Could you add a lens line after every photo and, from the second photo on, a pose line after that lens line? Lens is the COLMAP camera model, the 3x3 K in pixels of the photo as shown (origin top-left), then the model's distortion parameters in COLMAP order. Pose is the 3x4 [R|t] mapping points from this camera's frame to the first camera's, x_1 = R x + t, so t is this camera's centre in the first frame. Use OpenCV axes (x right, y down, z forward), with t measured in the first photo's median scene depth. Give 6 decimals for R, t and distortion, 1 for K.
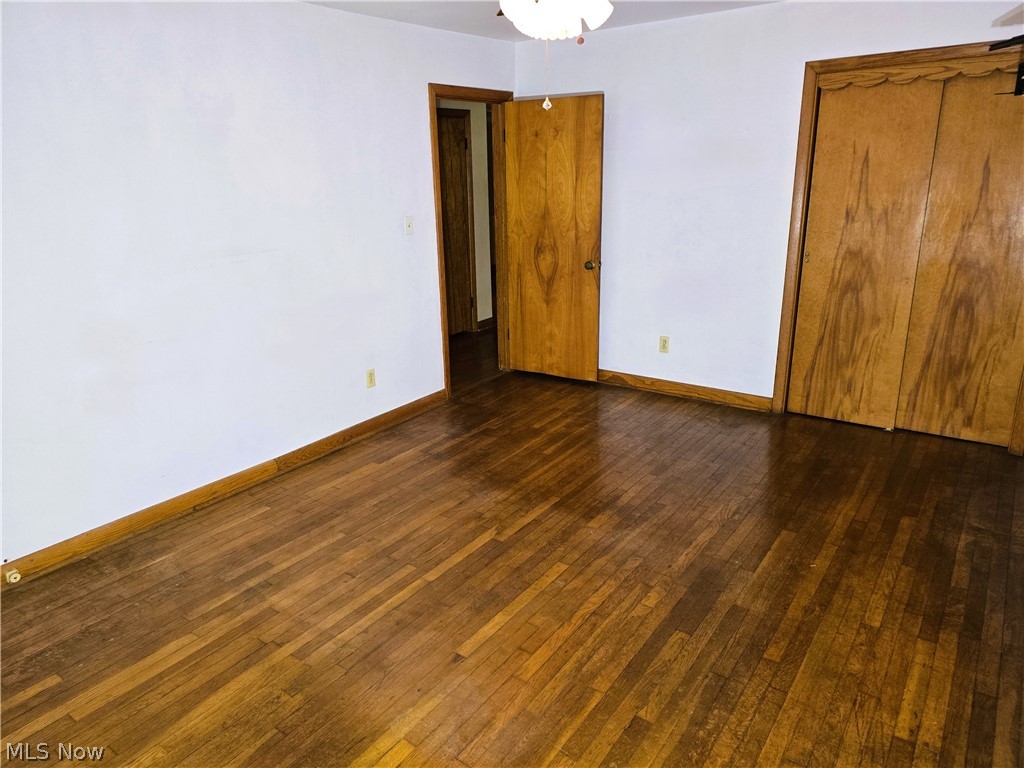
lens RADIAL K [[693.9, 0, 506.8], [0, 693.9, 385.9], [0, 0, 1]] dist [0.052058, -0.034007]
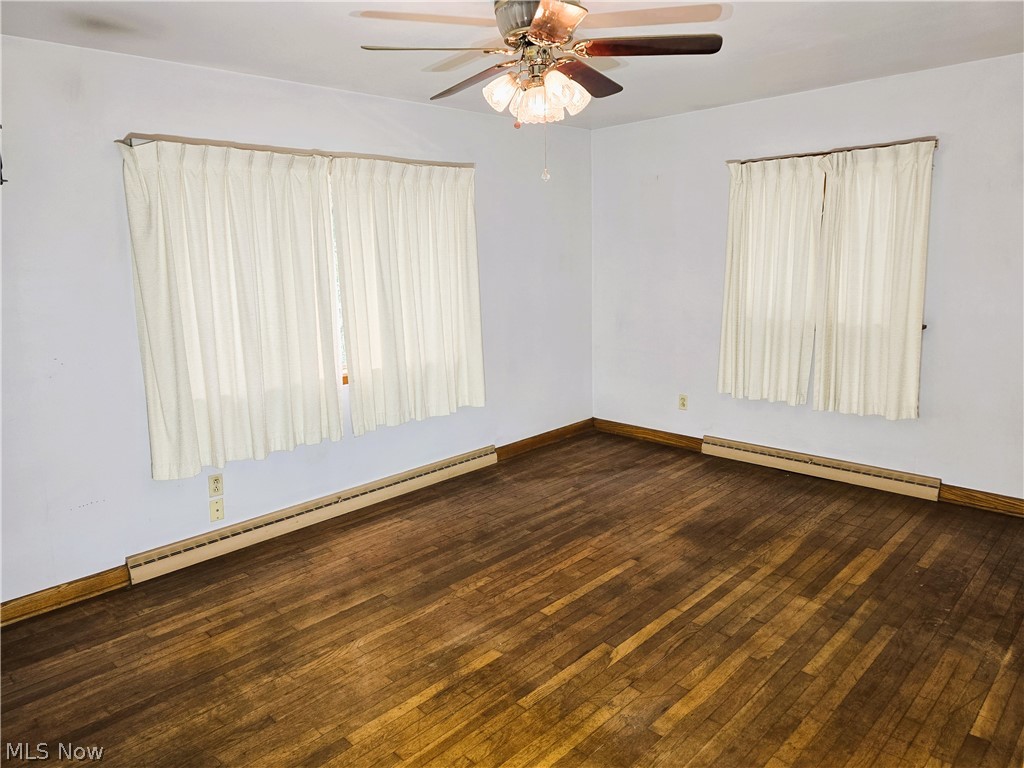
lens RADIAL K [[693.9, 0, 512.0], [0, 693.9, 381.0], [0, 0, 1]] dist [0.052058, -0.034007]
pose [[-0.987608, 0.021709, 0.155433, -0.039462], [0.093019, 0.878650, 0.468317, -0.539866], [-0.126404, 0.476972, -0.869781, 1.763491]]
